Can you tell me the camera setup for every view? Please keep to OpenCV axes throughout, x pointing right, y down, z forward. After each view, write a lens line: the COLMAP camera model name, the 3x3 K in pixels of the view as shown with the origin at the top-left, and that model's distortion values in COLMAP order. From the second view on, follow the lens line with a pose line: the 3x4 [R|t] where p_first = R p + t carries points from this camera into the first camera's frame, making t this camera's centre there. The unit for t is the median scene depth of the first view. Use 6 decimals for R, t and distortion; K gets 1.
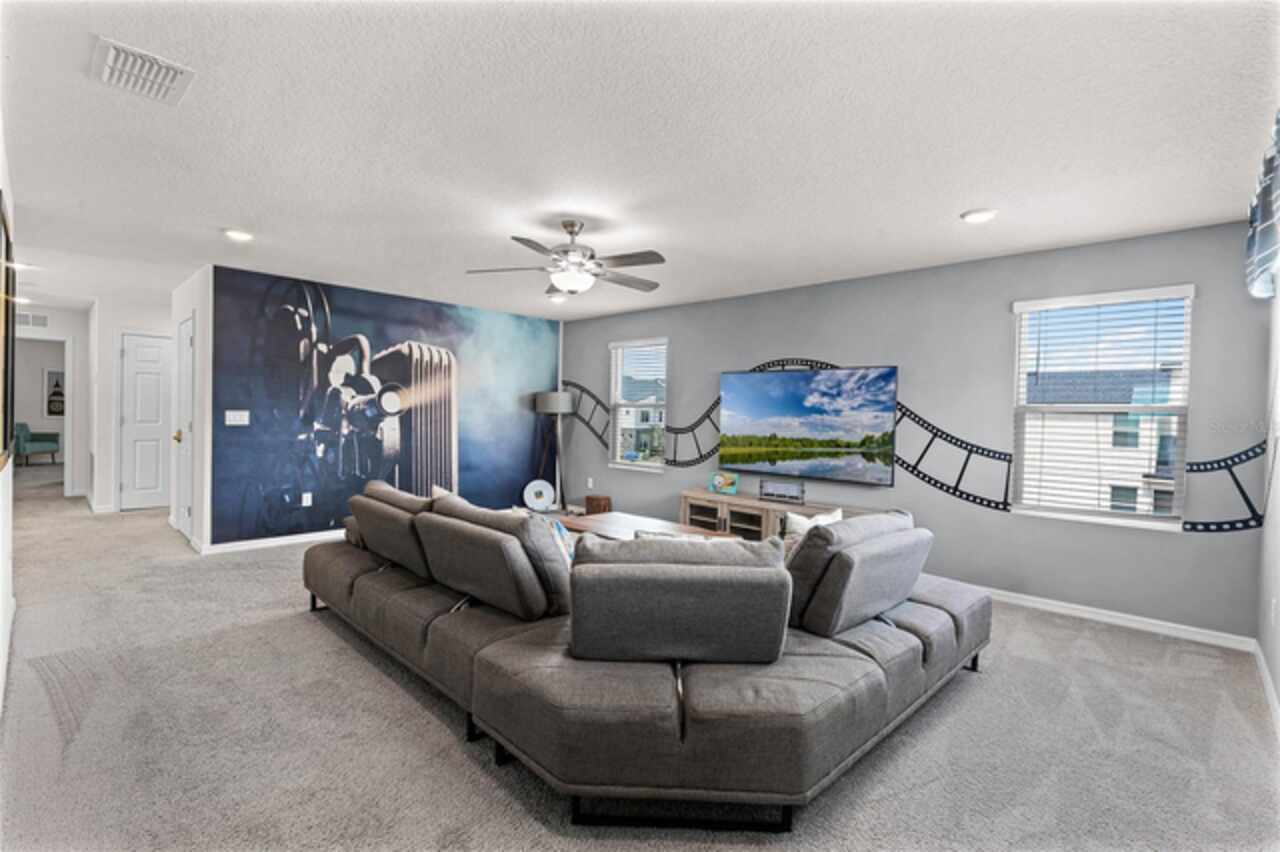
lens RADIAL K [[587.0, 0, 639.3], [0, 587.0, 421.8], [0, 0, 1]] dist [0.001512, 0.000089]
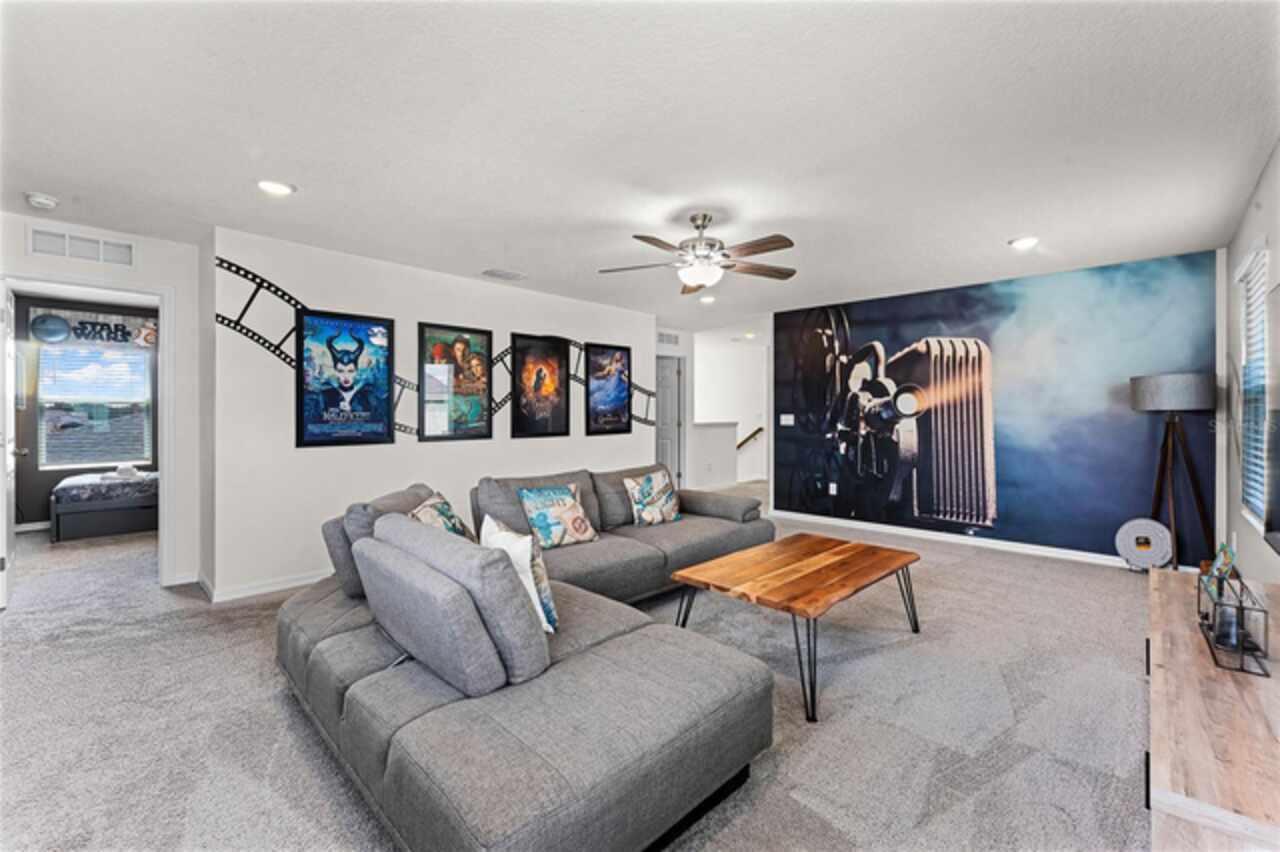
lens RADIAL K [[549.8, 0, 641.8], [0, 549.8, 414.6], [0, 0, 1]] dist [-0.000081, 0.000275]
pose [[0.005042, -0.018530, -0.999816, 0.513915], [-0.011907, 0.999756, -0.018589, 0.007382], [0.999916, 0.011999, 0.004820, 0.576920]]
